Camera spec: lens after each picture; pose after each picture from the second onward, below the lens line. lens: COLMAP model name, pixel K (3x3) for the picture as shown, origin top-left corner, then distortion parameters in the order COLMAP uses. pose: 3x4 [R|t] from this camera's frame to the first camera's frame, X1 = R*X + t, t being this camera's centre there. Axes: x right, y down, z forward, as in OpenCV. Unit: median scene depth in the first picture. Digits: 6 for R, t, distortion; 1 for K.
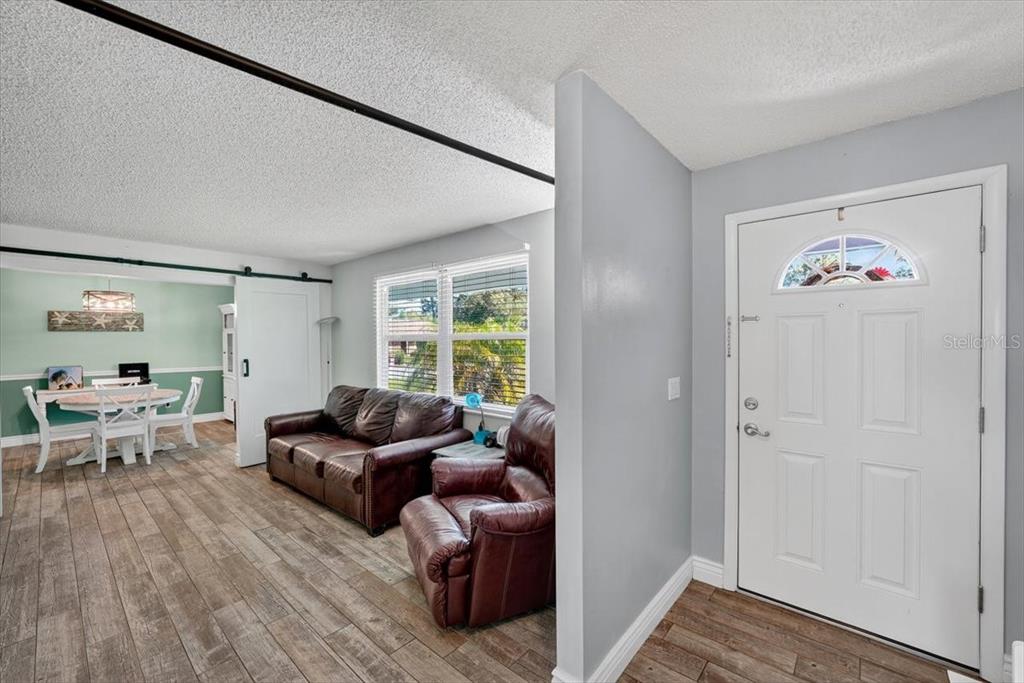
lens RADIAL K [[415.3, 0, 515.1], [0, 415.3, 341.4], [0, 0, 1]] dist [-0.029047, 0.009798]
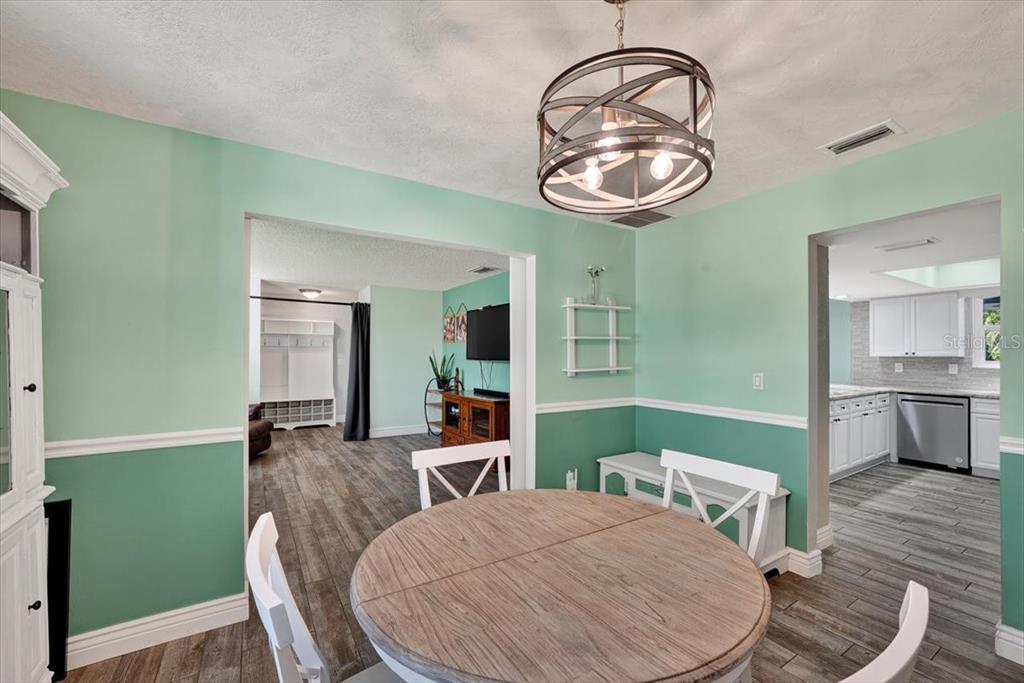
lens RADIAL K [[419.2, 0, 513.1], [0, 419.2, 351.9], [0, 0, 1]] dist [-0.002061, -0.000349]
pose [[-0.956850, 0.001508, 0.290579, -1.695222], [0.002087, 0.999996, 0.001683, 0.018618], [-0.290575, 0.002217, -0.956850, 2.099864]]
